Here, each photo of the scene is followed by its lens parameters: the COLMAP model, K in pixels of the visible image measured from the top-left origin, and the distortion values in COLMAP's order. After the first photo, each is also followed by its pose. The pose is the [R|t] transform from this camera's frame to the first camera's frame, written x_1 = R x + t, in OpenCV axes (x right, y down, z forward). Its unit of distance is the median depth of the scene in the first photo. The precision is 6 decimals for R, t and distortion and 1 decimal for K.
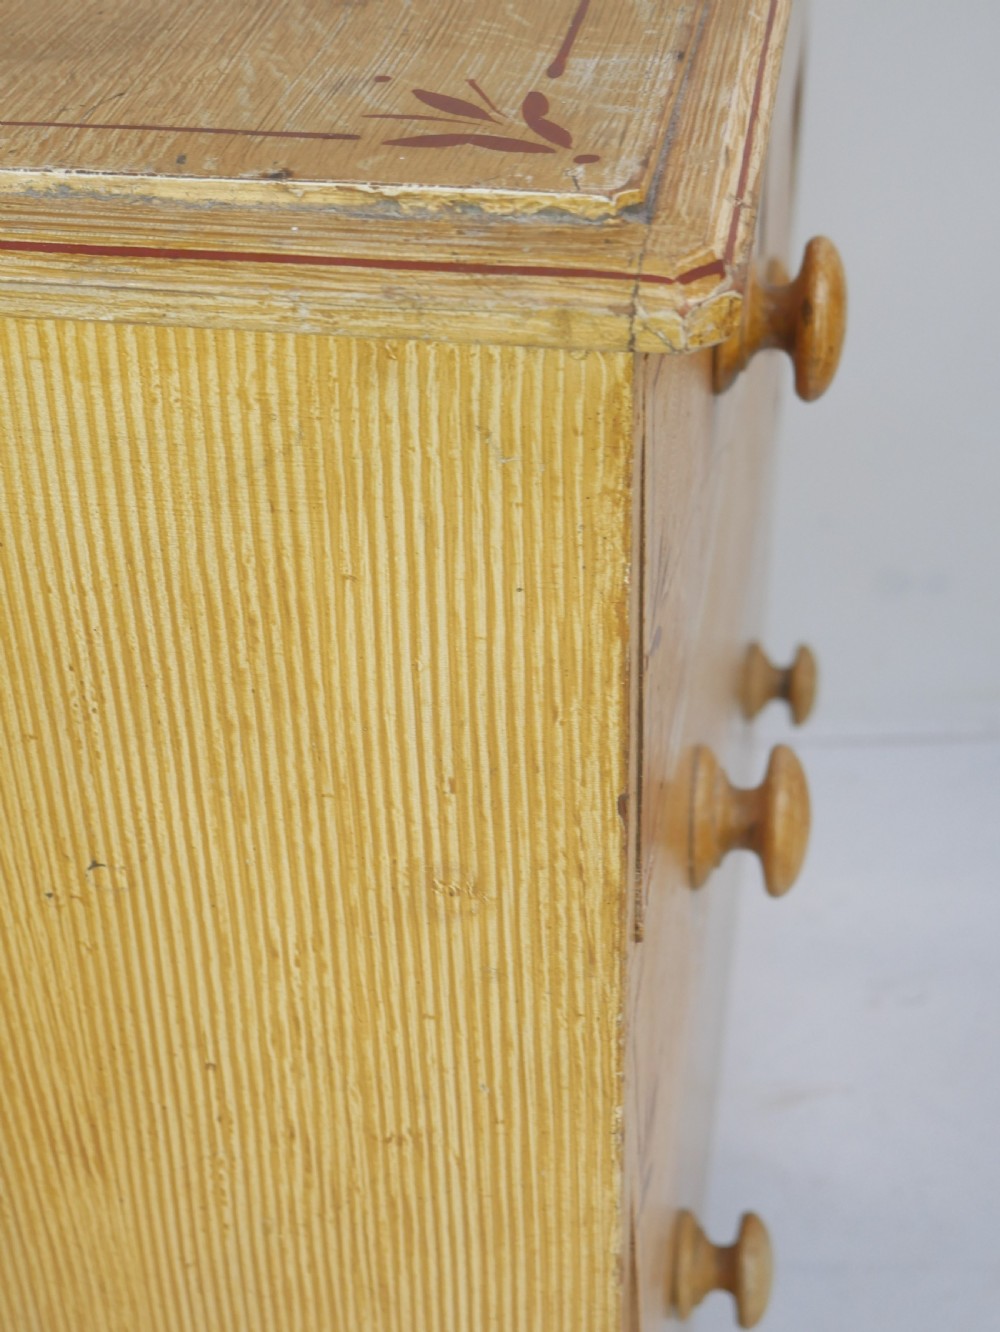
lens RADIAL K [[2123.8, 0, 500.4], [0, 2123.8, 698.1], [0, 0, 1]] dist [0.024900, -0.038220]
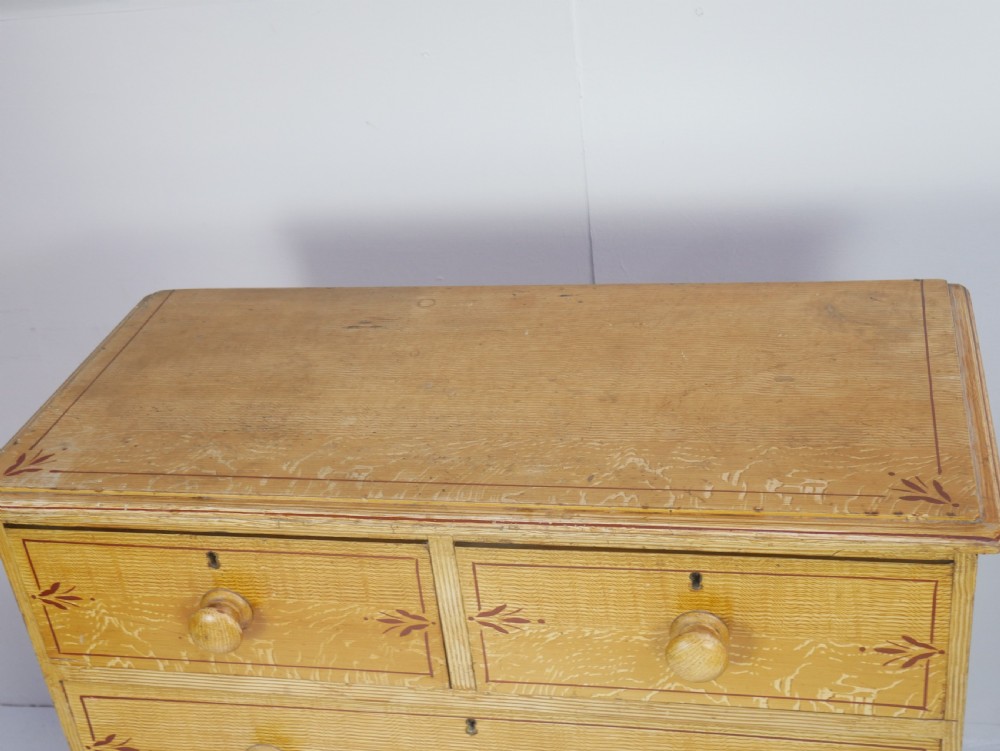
lens RADIAL K [[1357.1, 0, 500.2], [0, 1357.1, 413.8], [0, 0, 1]] dist [0.013449, -0.005725]
pose [[-0.032668, 0.538677, -0.841879, 2.233270], [-0.488651, 0.726183, 0.483610, -2.146589], [0.871868, 0.427183, 0.239502, 1.111458]]
